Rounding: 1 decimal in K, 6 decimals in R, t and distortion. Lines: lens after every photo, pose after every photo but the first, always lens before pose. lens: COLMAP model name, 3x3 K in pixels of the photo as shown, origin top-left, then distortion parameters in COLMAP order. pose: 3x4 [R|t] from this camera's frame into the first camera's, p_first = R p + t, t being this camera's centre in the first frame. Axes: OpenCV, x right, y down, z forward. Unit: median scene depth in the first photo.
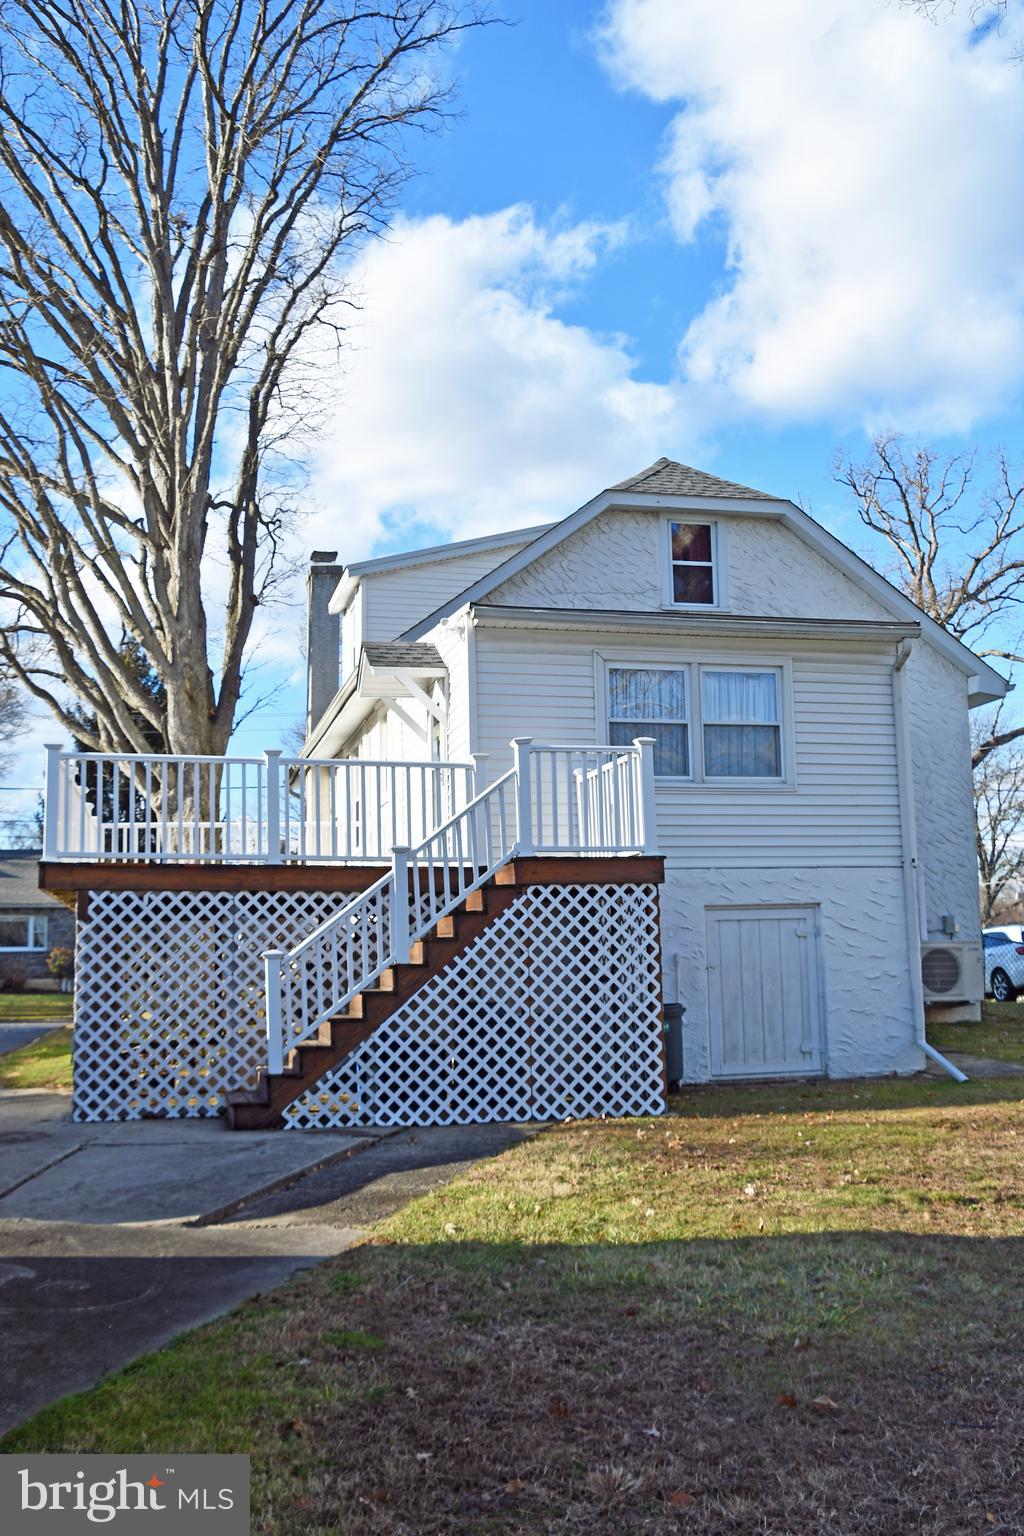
lens RADIAL K [[1509.4, 0, 511.7], [0, 1509.4, 768.2], [0, 0, 1]] dist [-0.034995, 0.000000]
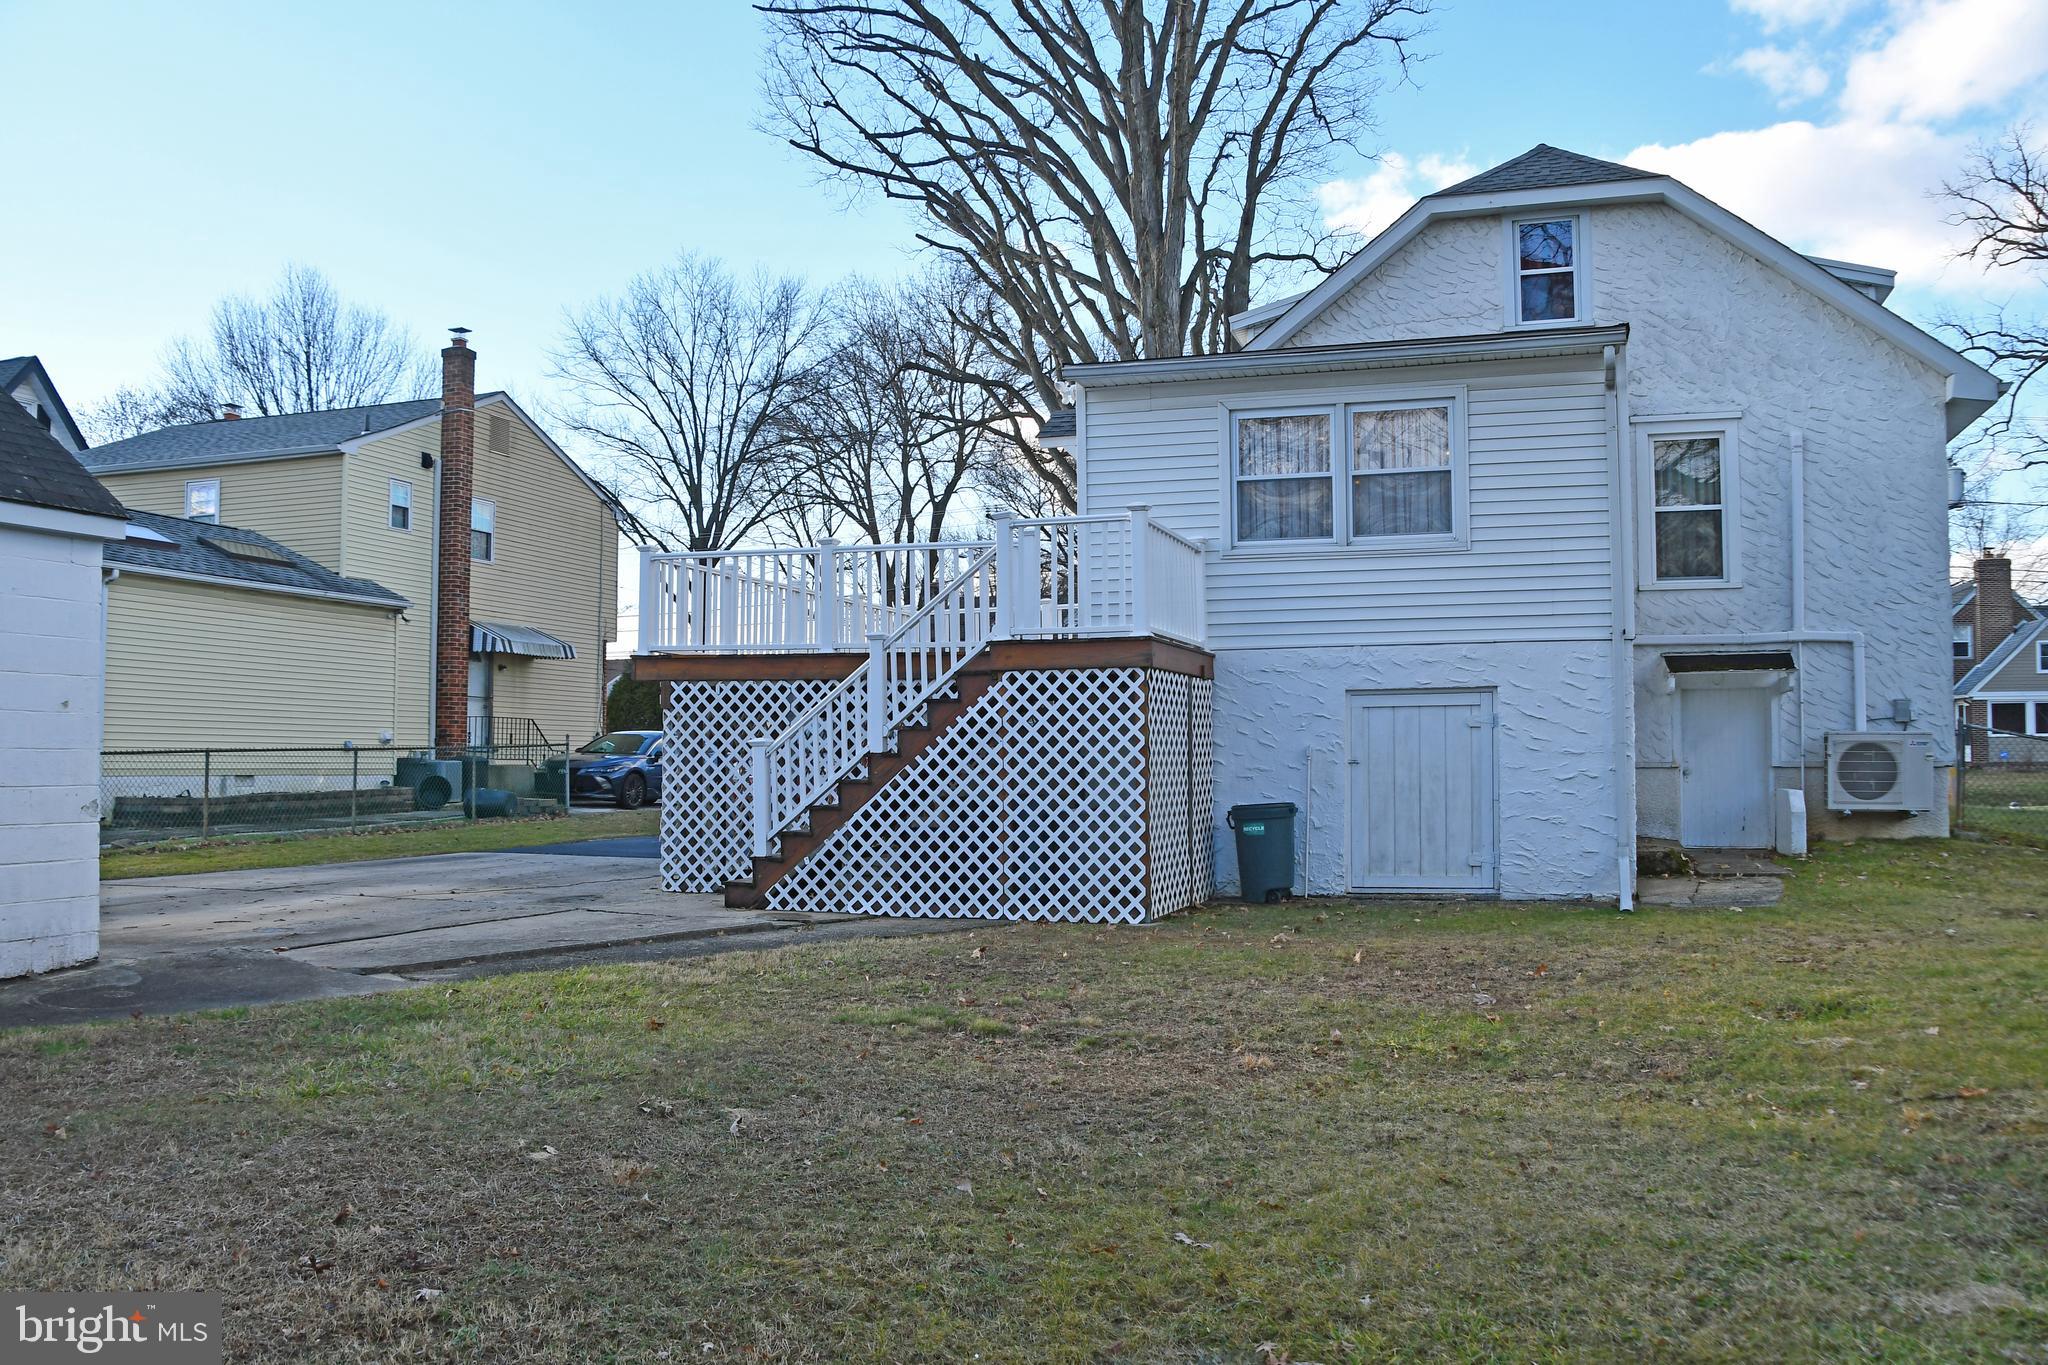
lens RADIAL K [[1627.3, 0, 1026.3], [0, 1627.3, 691.1], [0, 0, 1]] dist [-0.113431, 0.028285]
pose [[0.845149, -0.005169, -0.534505, 0.554081], [0.055967, 0.995313, 0.078868, 0.011330], [0.531592, -0.096570, 0.841477, 0.159782]]
